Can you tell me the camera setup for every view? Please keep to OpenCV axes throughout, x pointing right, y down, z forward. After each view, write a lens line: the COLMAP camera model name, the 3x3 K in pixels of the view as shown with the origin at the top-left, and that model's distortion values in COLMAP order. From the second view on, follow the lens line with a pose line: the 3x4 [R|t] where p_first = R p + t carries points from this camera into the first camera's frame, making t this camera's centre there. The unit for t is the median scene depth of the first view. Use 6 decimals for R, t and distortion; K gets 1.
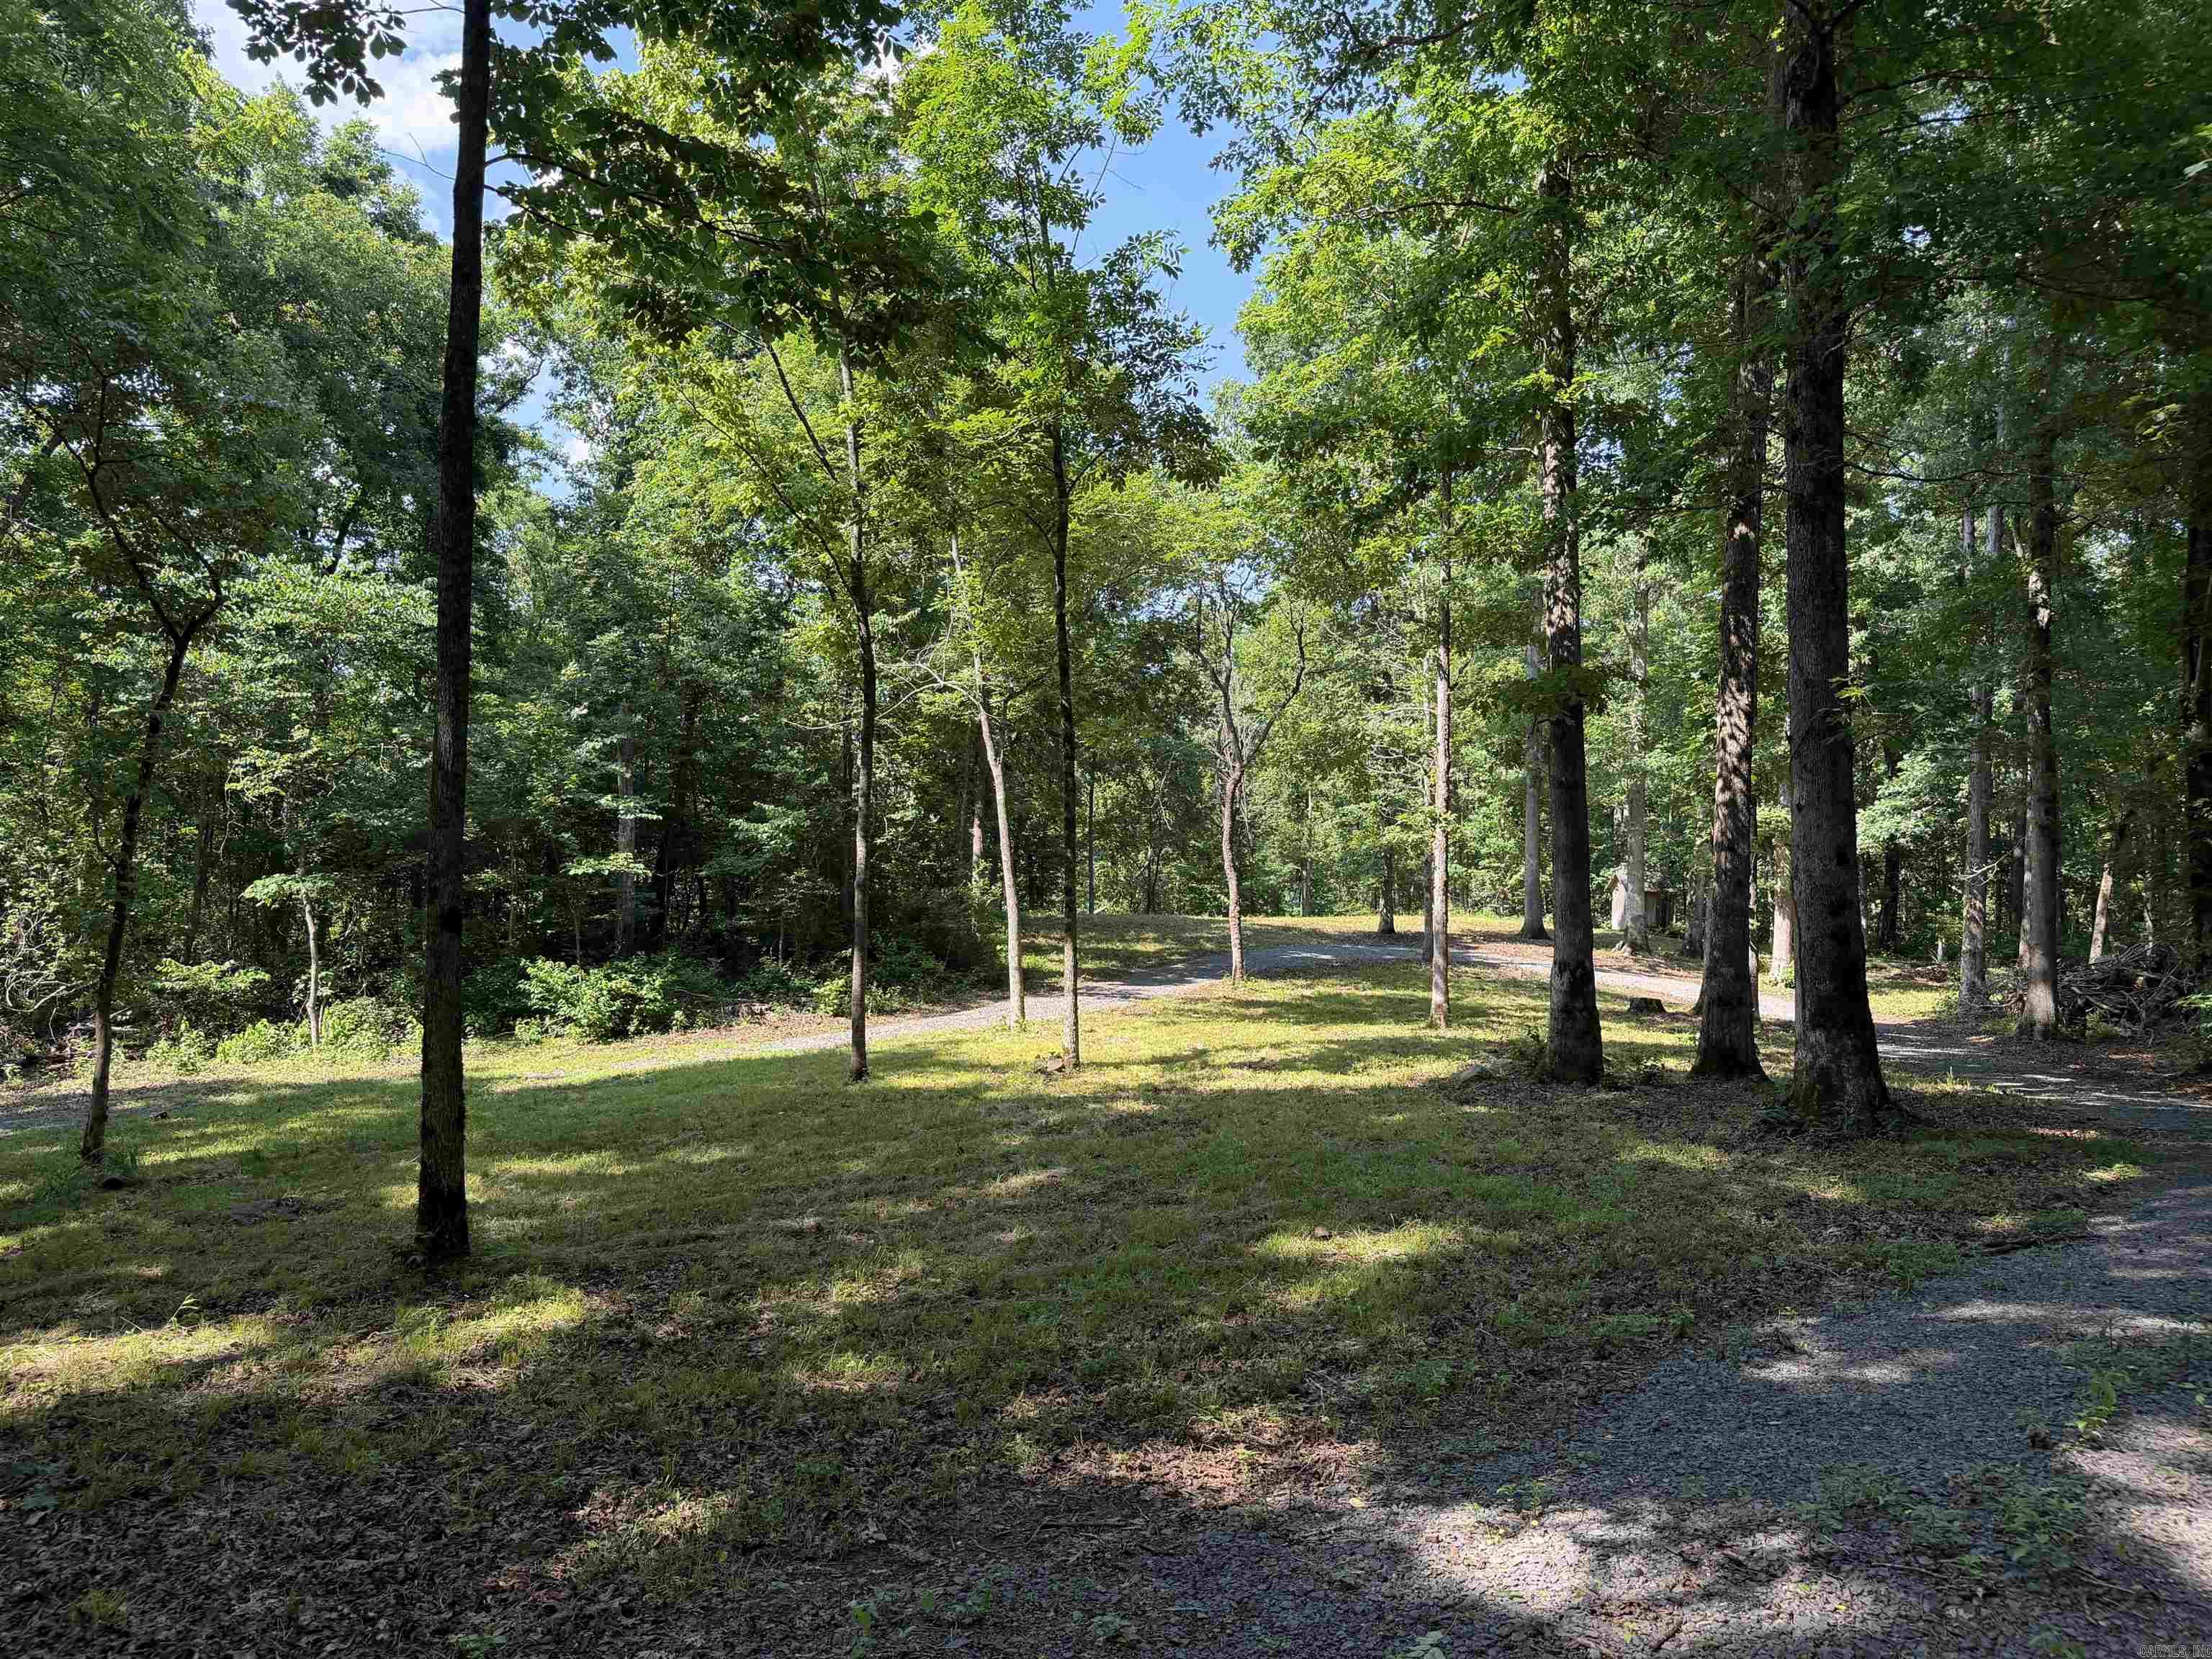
lens RADIAL K [[1555.9, 0, 1113.2], [0, 1555.9, 845.7], [0, 0, 1]] dist [0.008598, -0.021932]
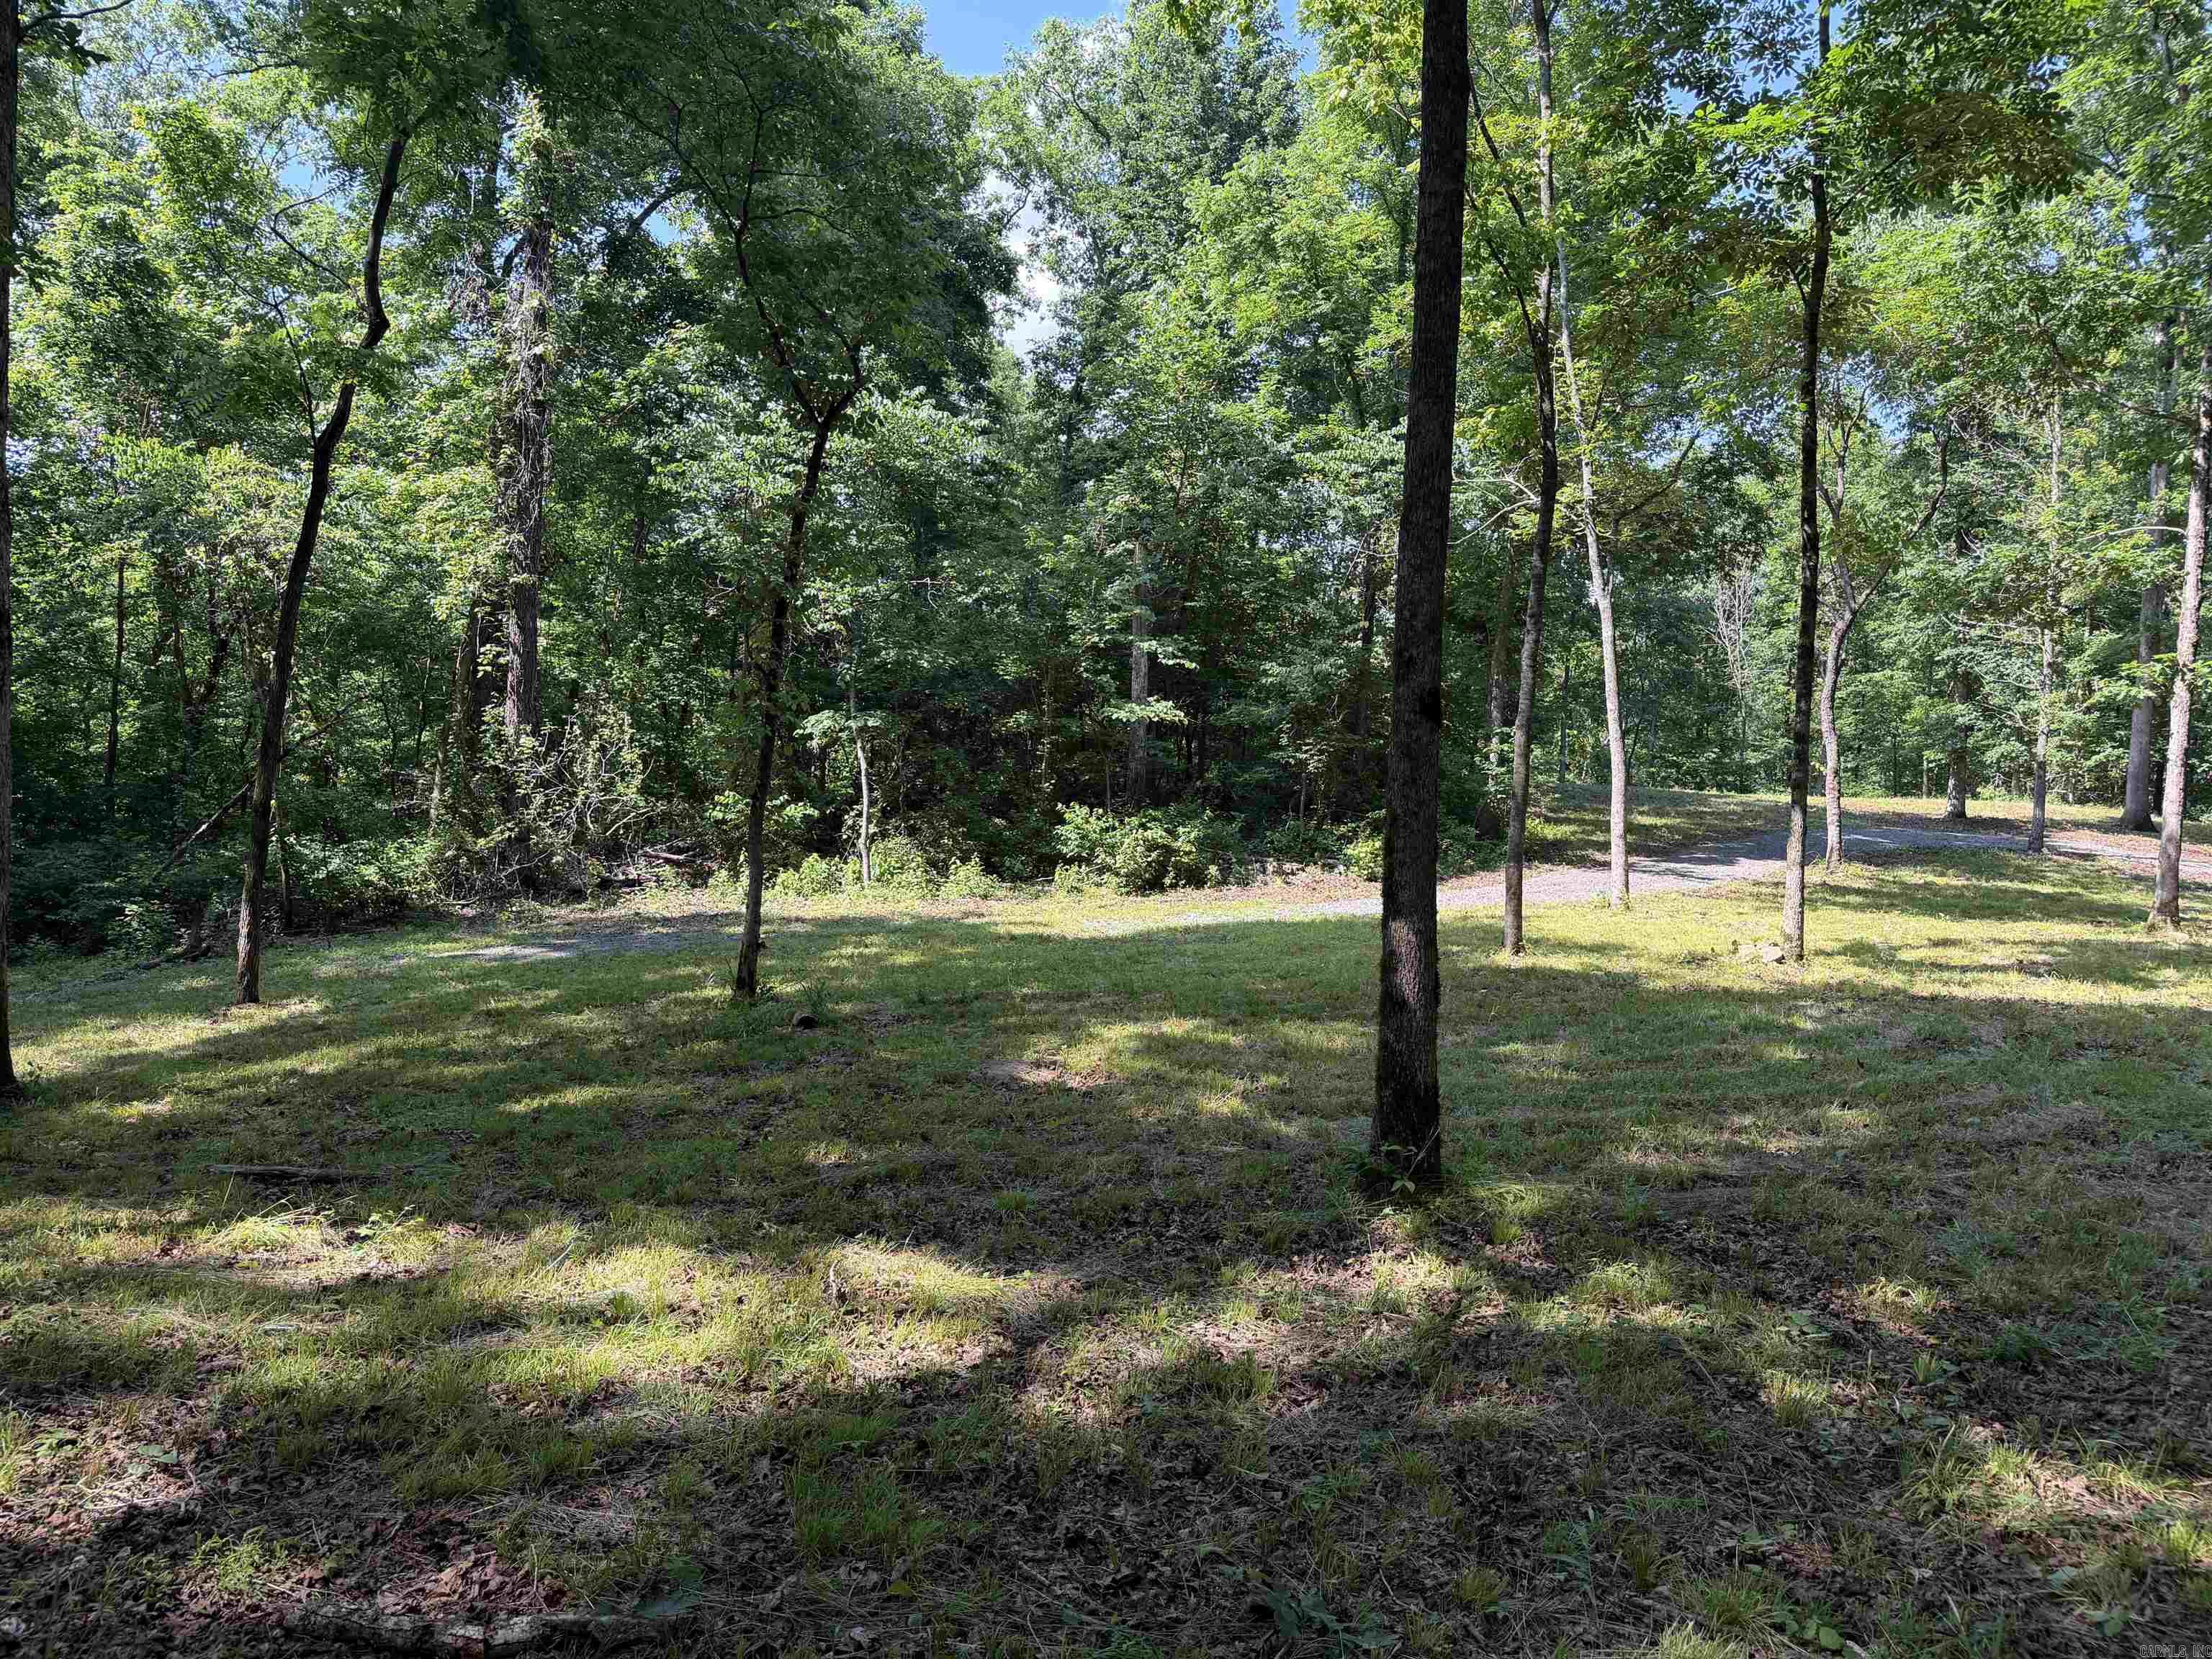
lens RADIAL K [[1555.9, 0, 1107.9], [0, 1555.9, 858.7], [0, 0, 1]] dist [0.008598, -0.021932]
pose [[0.966901, 0.047802, -0.250635, -0.107251], [-0.024365, 0.995103, 0.095793, 0.013869], [0.253987, -0.086516, 0.963330, 0.081695]]
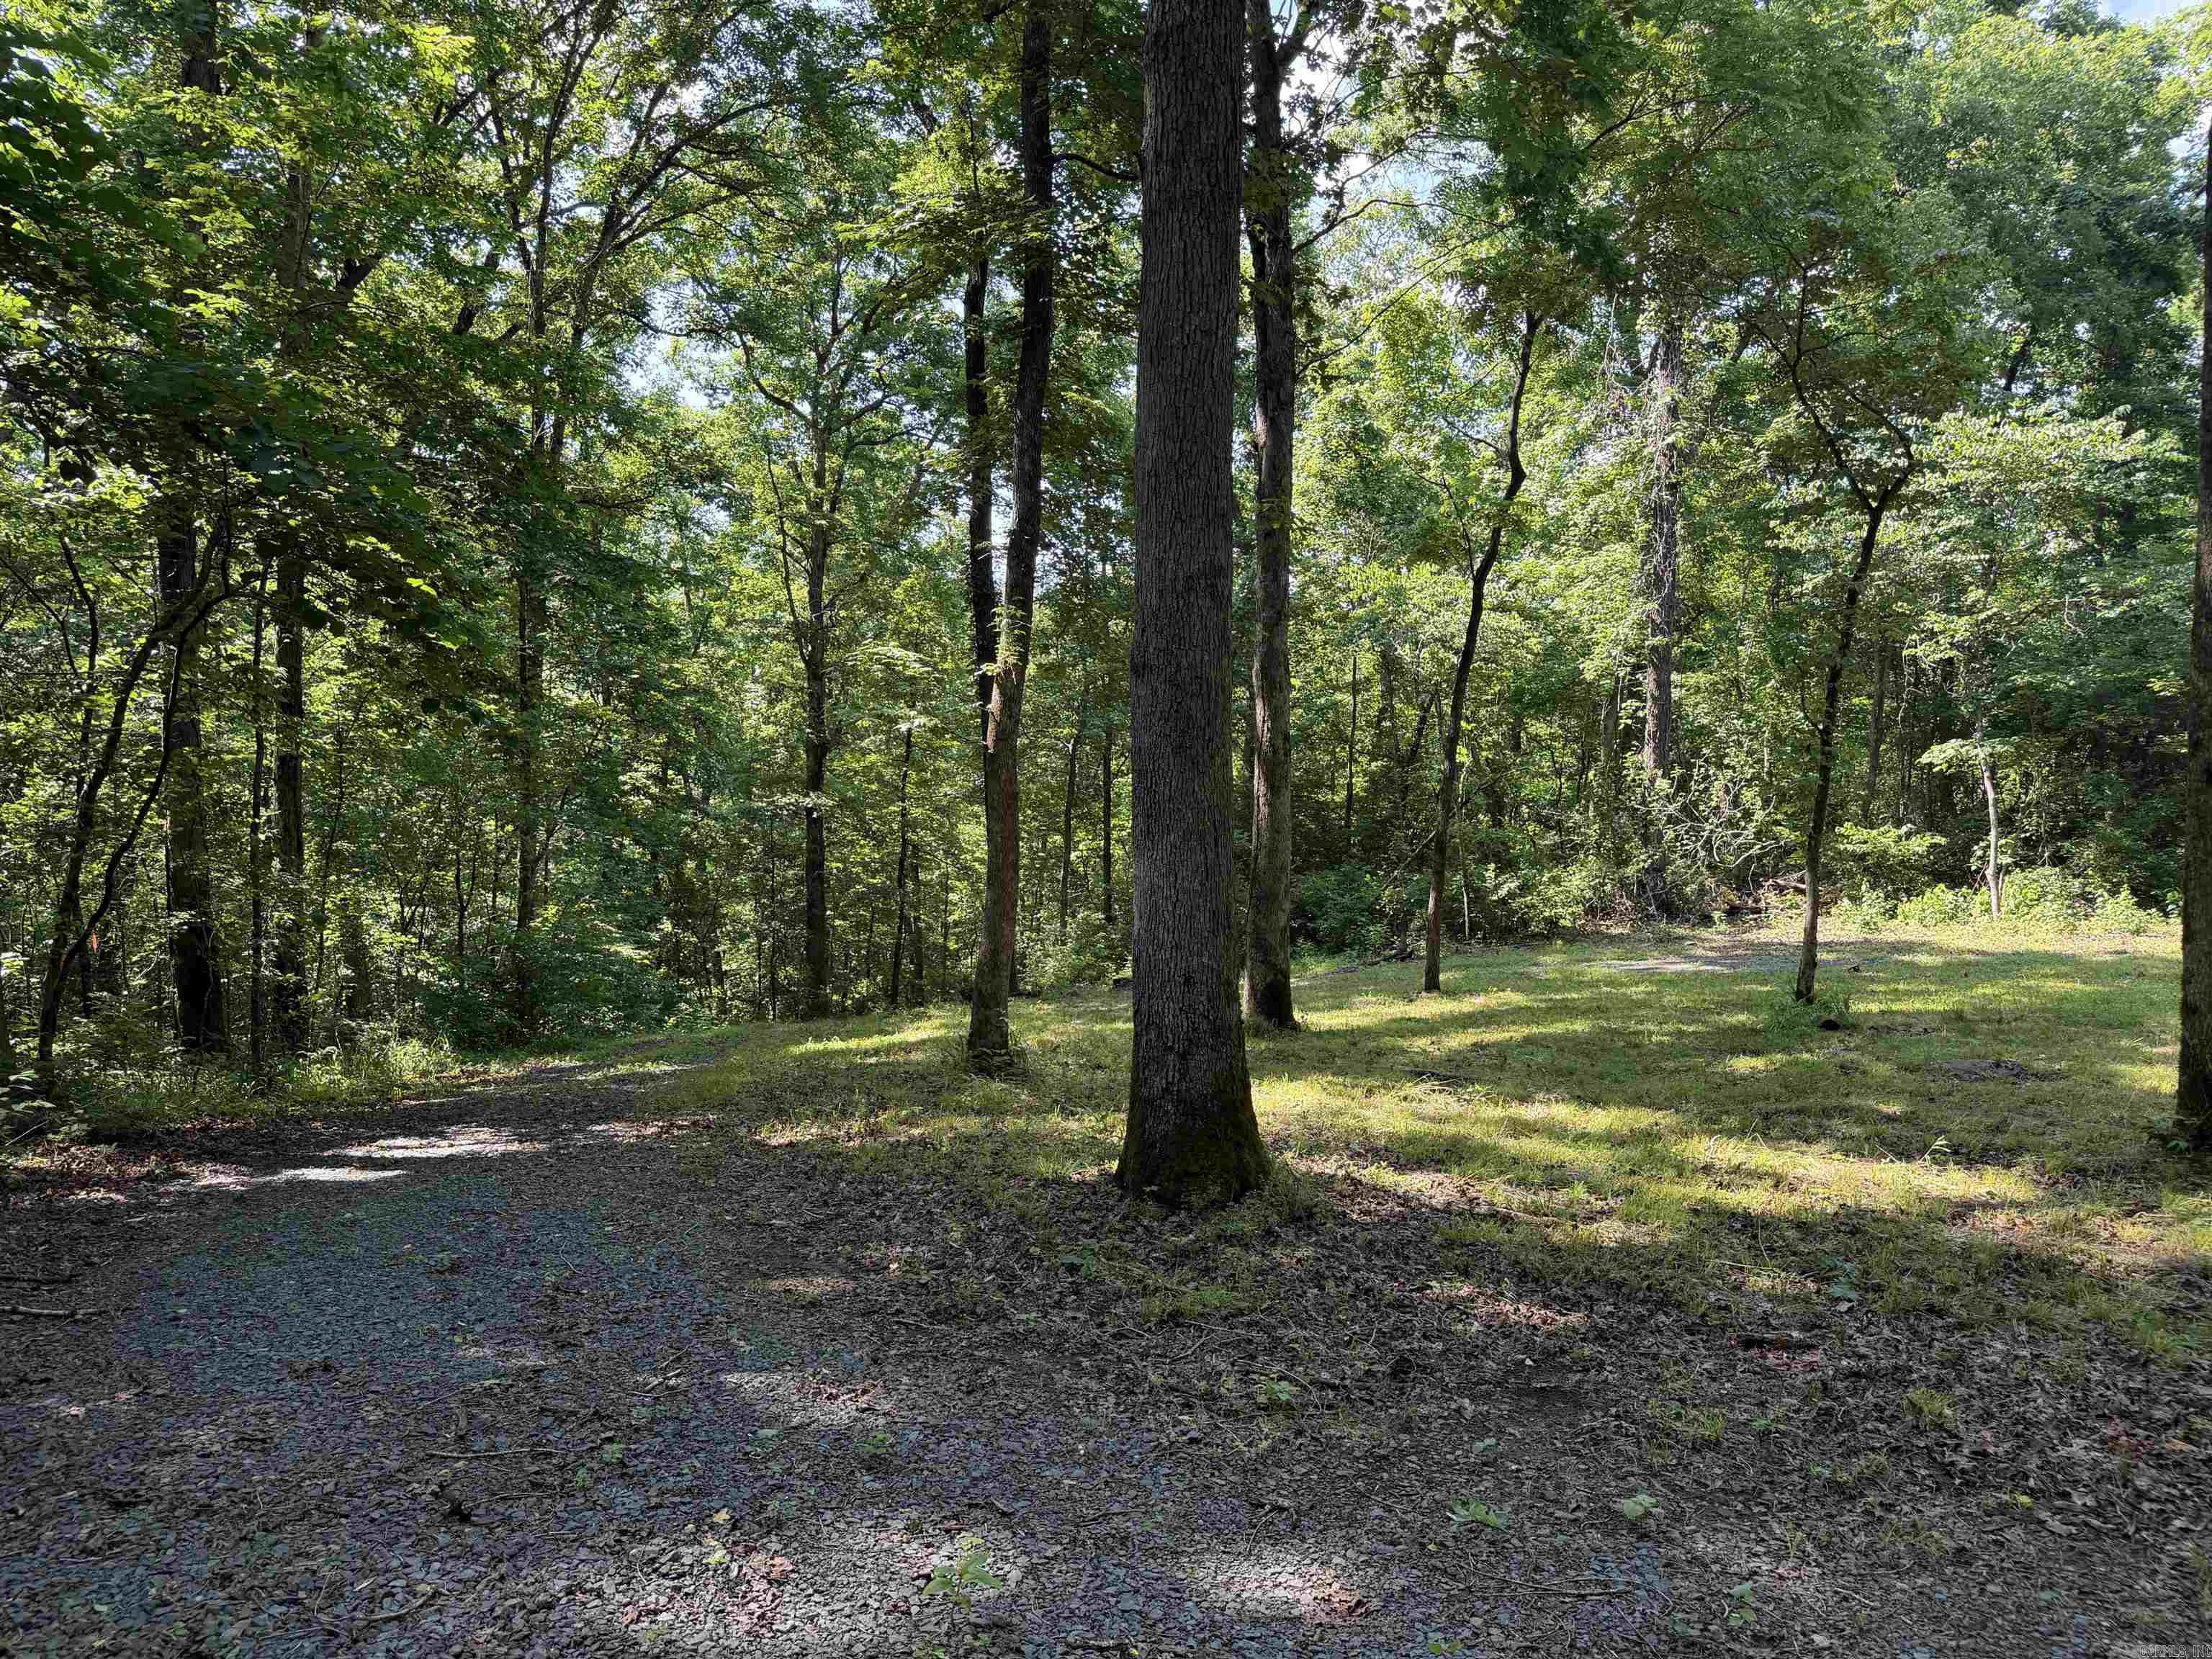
lens RADIAL K [[1555.9, 0, 1096.7], [0, 1555.9, 848.6], [0, 0, 1]] dist [0.008598, -0.021932]
pose [[0.551825, 0.034940, -0.833228, -0.009521], [0.036883, 0.997122, 0.066239, 0.001665], [0.833144, -0.067284, 0.548948, -0.004833]]
